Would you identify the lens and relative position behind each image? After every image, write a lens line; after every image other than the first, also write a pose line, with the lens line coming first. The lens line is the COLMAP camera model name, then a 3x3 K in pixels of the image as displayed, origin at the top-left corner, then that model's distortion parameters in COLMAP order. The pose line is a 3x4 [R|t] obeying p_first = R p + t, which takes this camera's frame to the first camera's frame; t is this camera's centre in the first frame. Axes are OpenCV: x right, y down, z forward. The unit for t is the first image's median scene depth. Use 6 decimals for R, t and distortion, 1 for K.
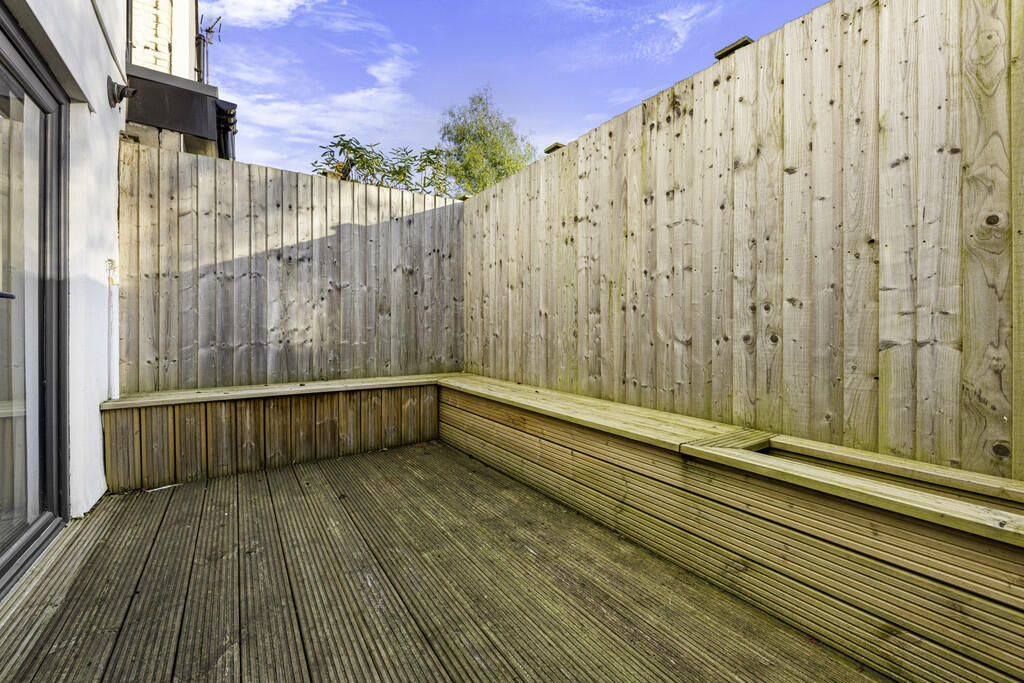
lens RADIAL K [[422.3, 0, 513.3], [0, 422.3, 332.4], [0, 0, 1]] dist [0.004468, -0.002292]
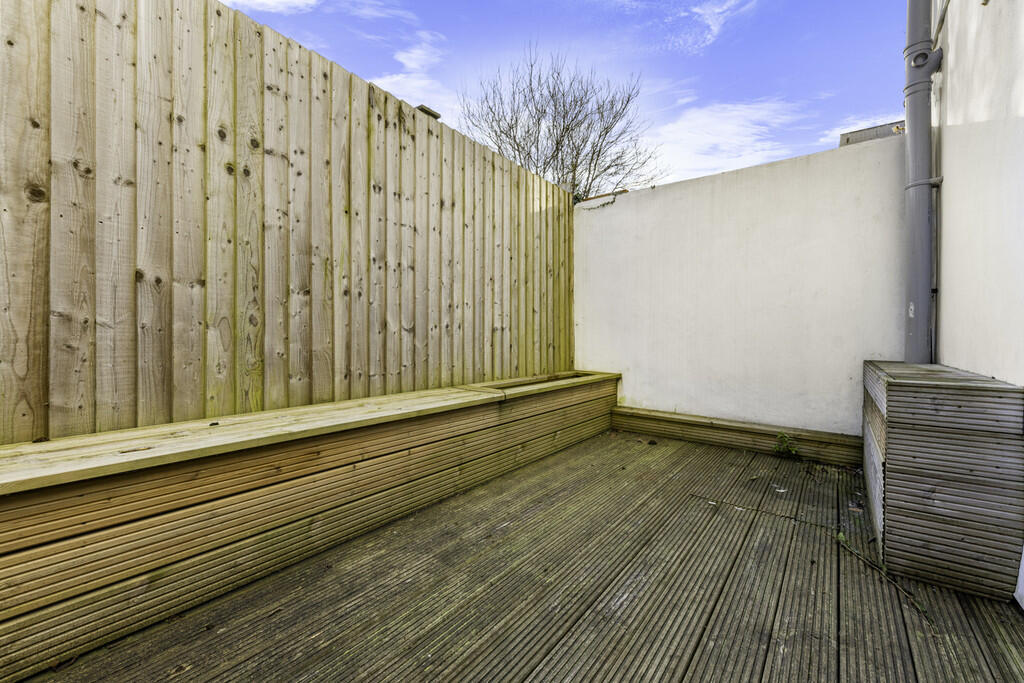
lens RADIAL K [[422.3, 0, 518.6], [0, 422.3, 338.9], [0, 0, 1]] dist [0.004468, -0.002292]
pose [[-0.336788, -0.017416, 0.941419, -1.026535], [0.000508, 0.999825, 0.018678, 0.034140], [-0.941580, 0.006769, -0.336721, 1.416919]]
